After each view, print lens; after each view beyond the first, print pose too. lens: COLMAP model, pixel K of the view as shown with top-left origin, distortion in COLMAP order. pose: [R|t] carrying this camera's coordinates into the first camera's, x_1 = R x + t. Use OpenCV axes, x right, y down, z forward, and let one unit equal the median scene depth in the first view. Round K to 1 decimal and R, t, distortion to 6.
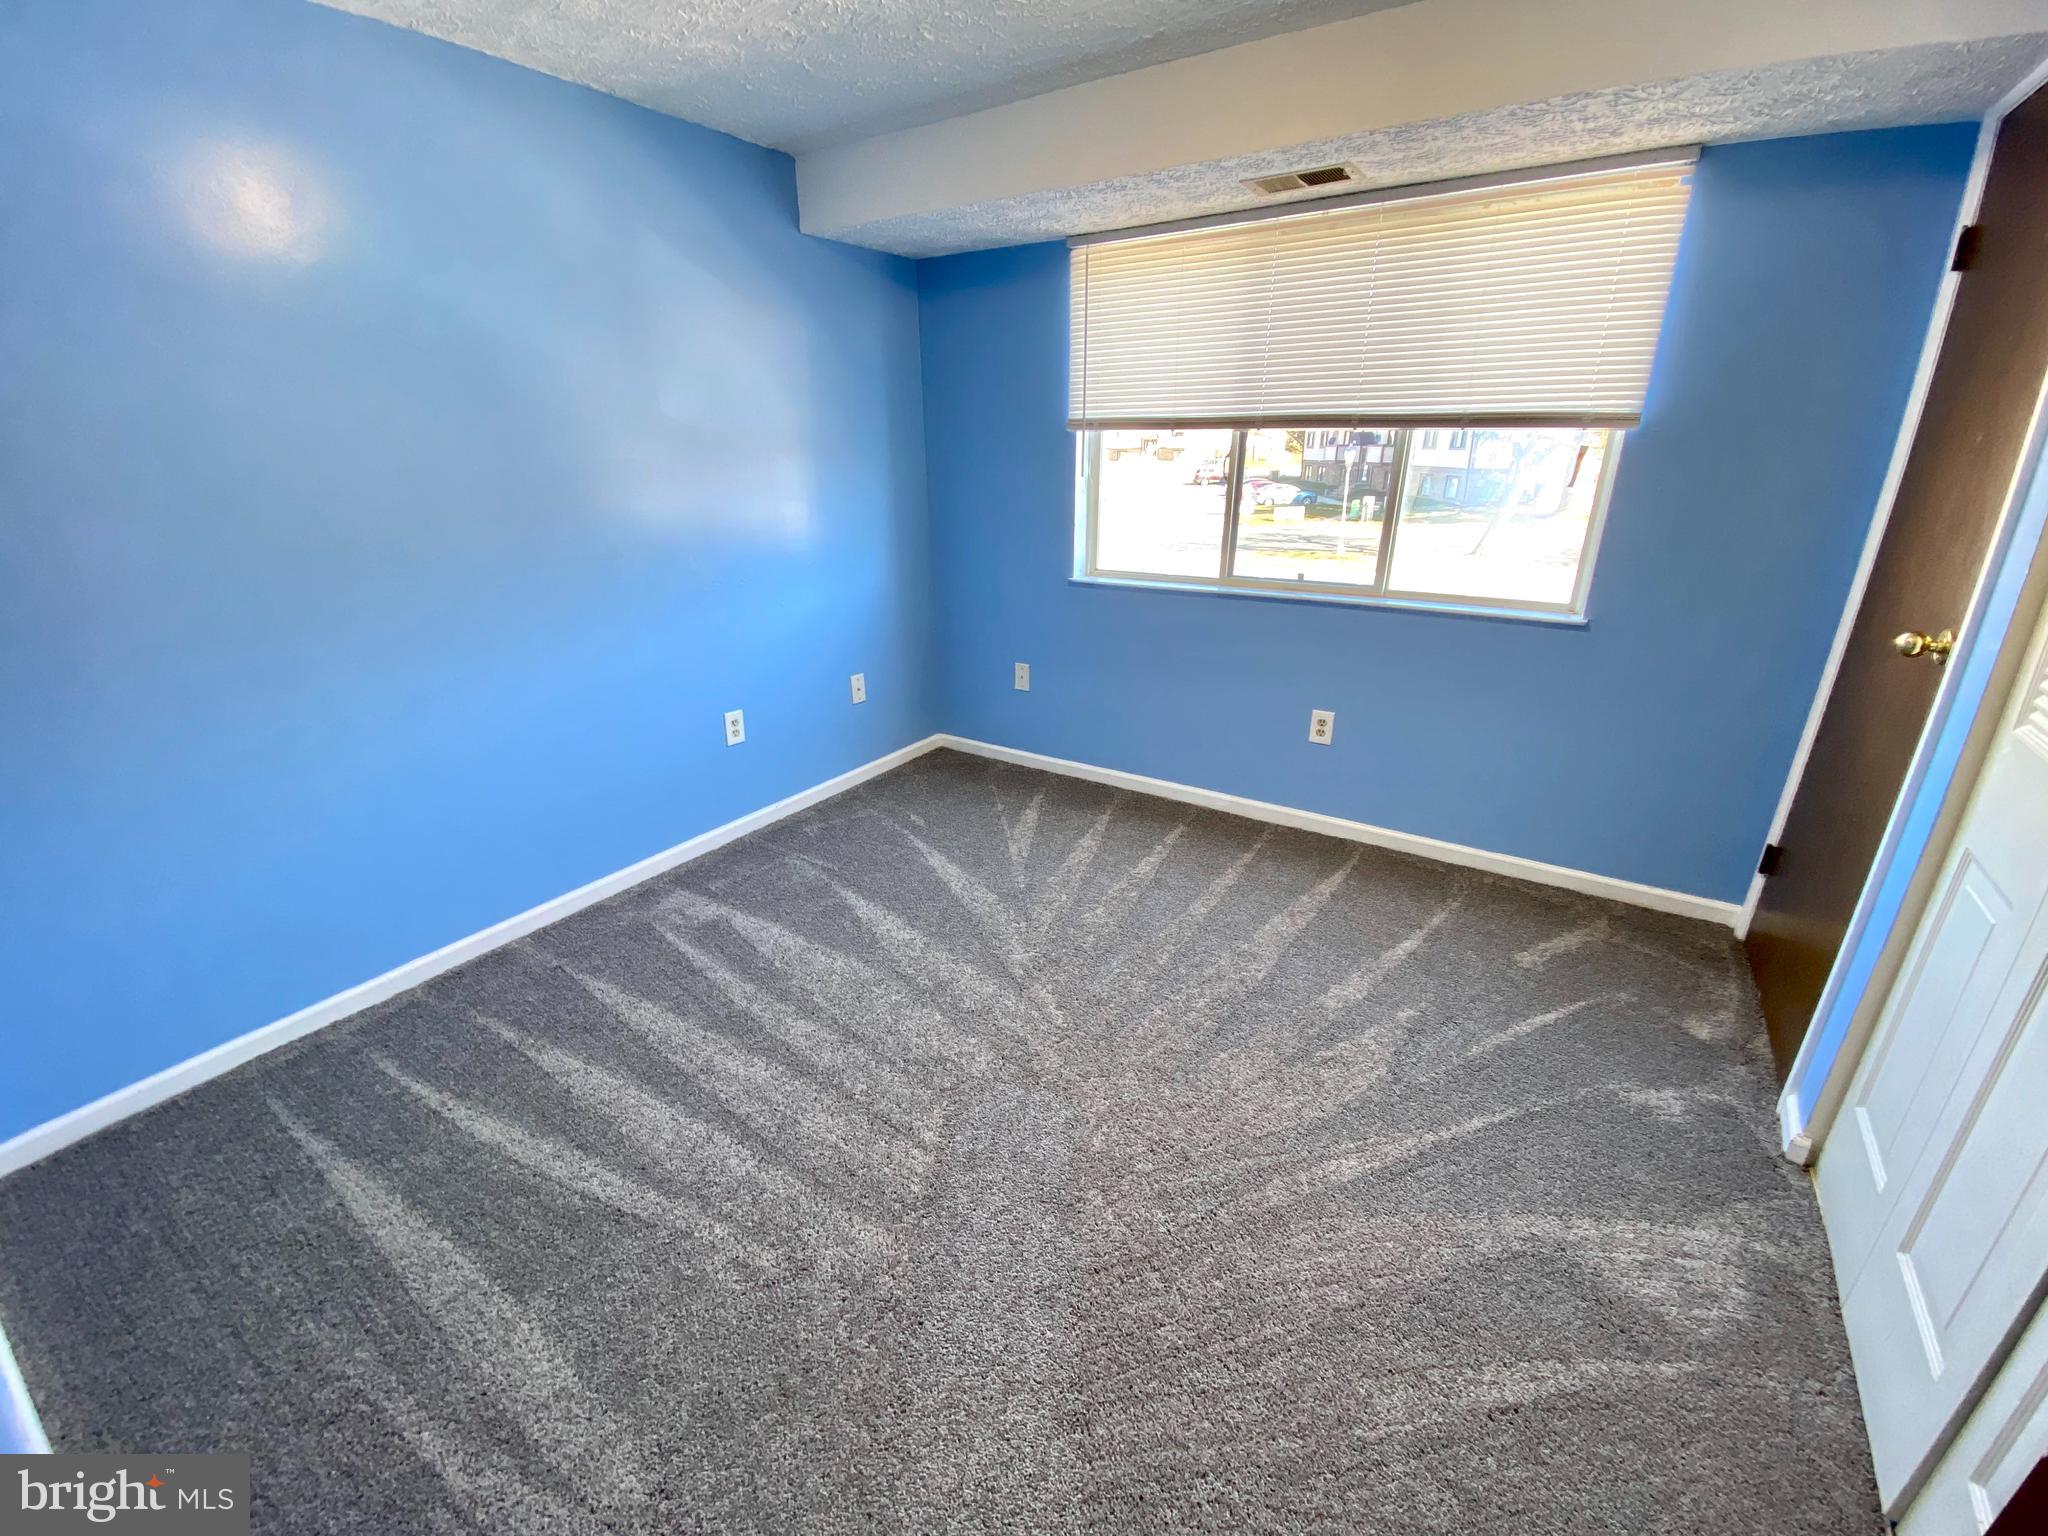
lens RADIAL K [[831.2, 0, 1031.3], [0, 831.2, 763.5], [0, 0, 1]] dist [0.011602, -0.015357]
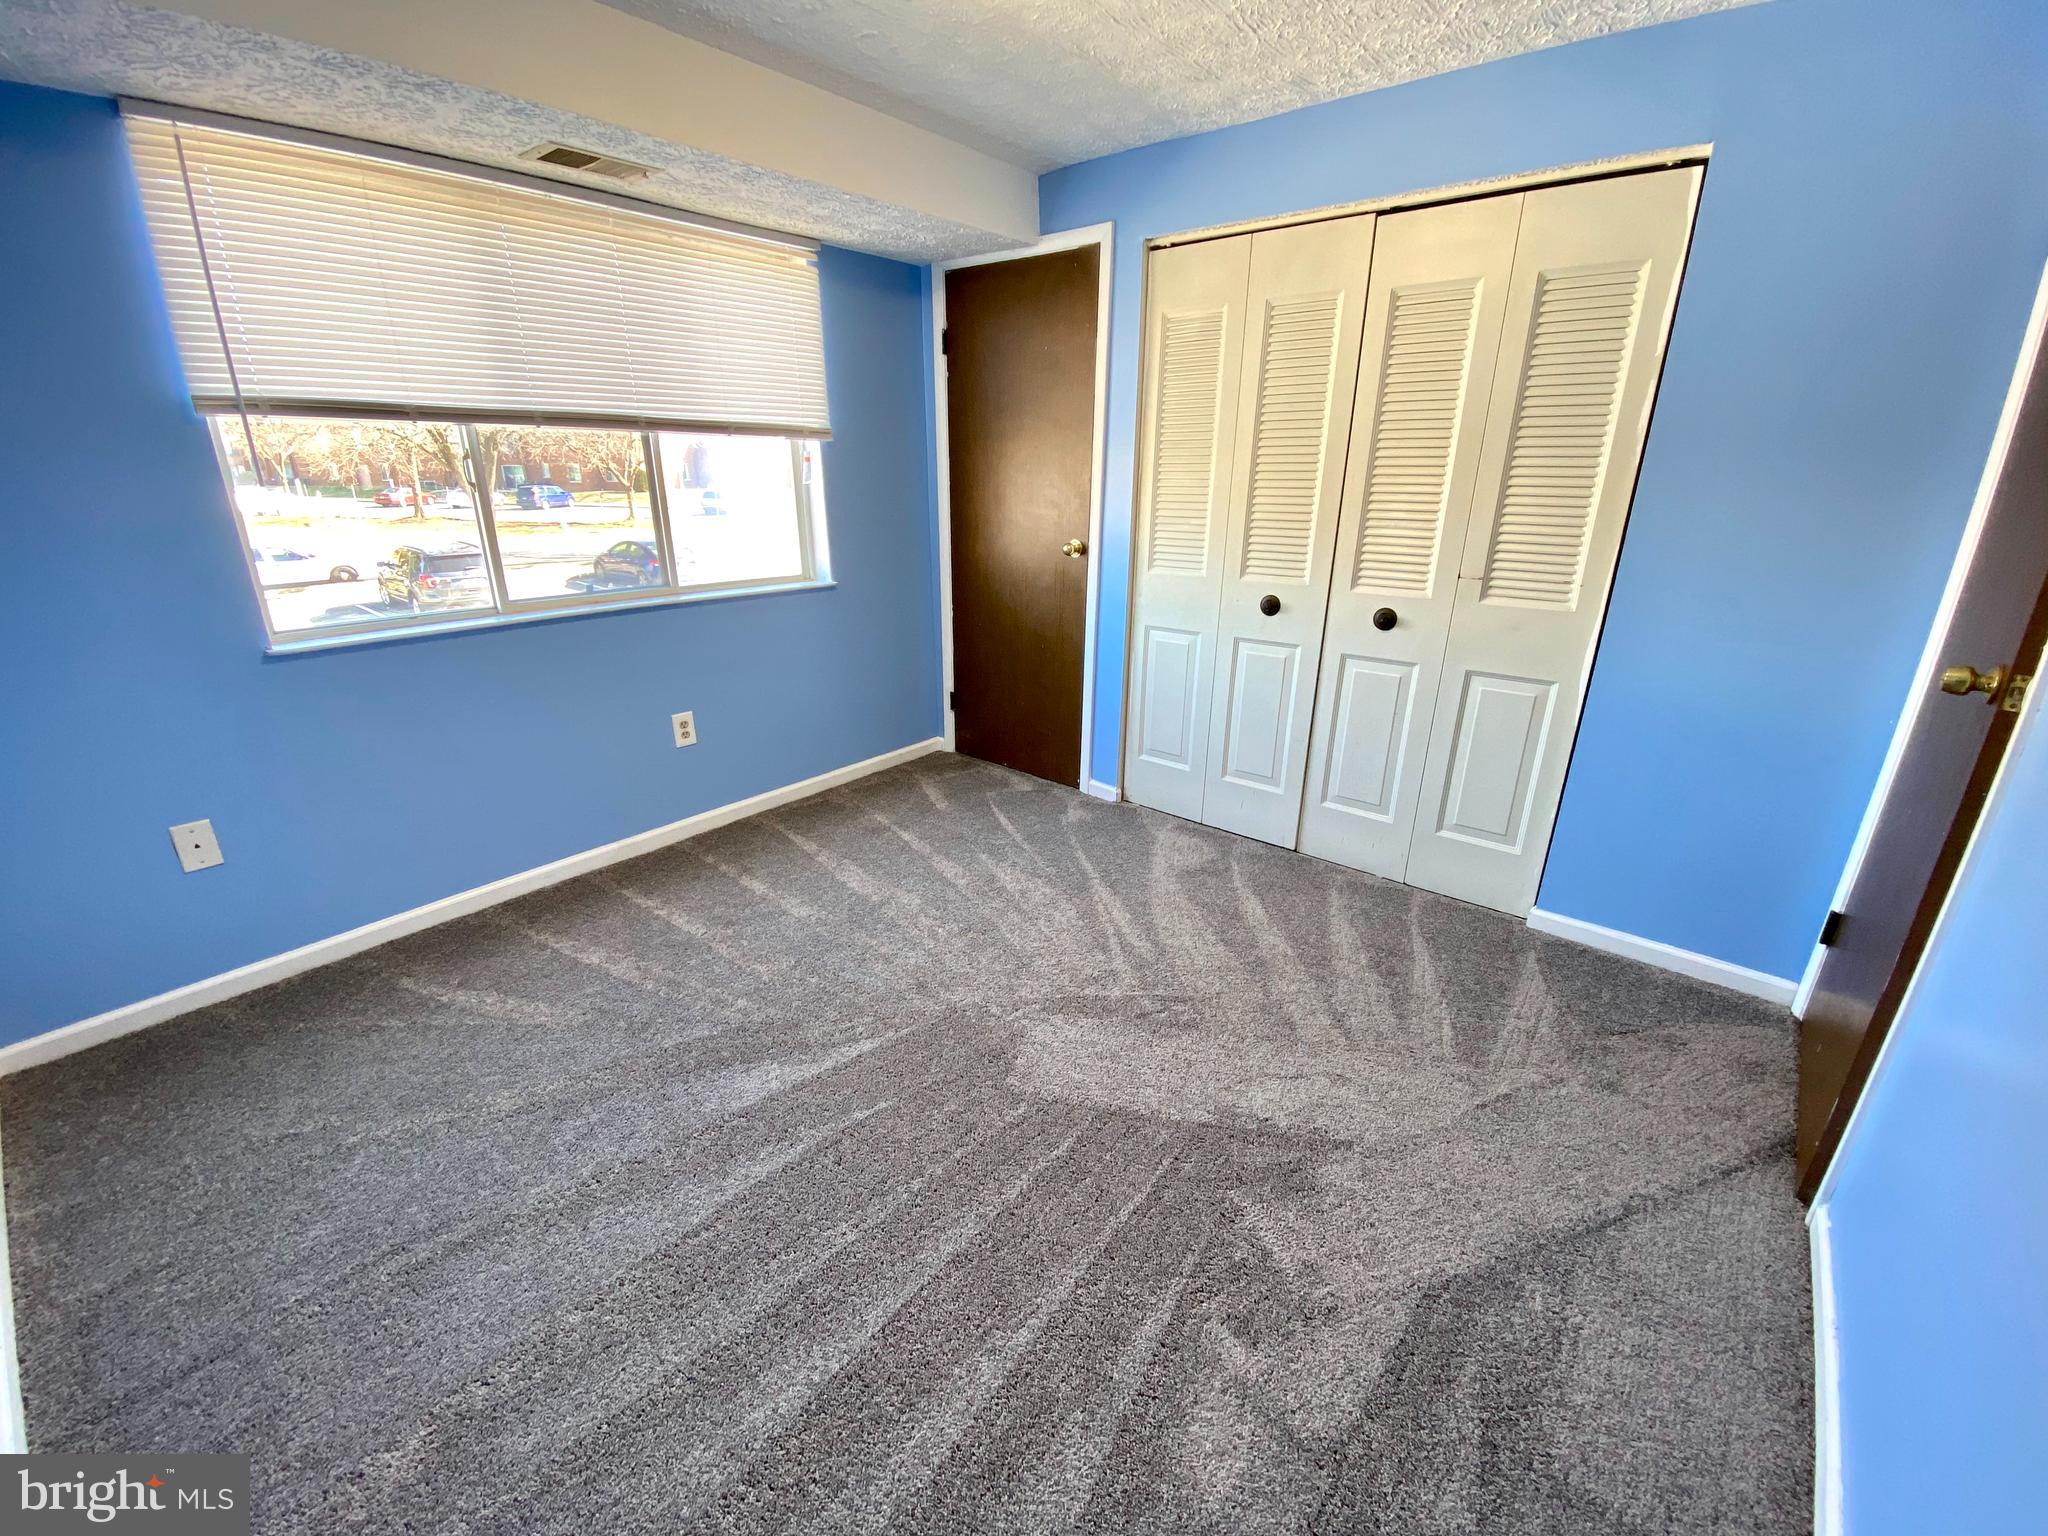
lens RADIAL K [[831.2, 0, 1030.9], [0, 831.2, 768.8], [0, 0, 1]] dist [0.011602, -0.015357]
pose [[0.105235, -0.335091, 0.936290, -0.603036], [0.345494, 0.895189, 0.281550, -0.149927], [-0.932502, 0.293854, 0.209977, 0.450502]]
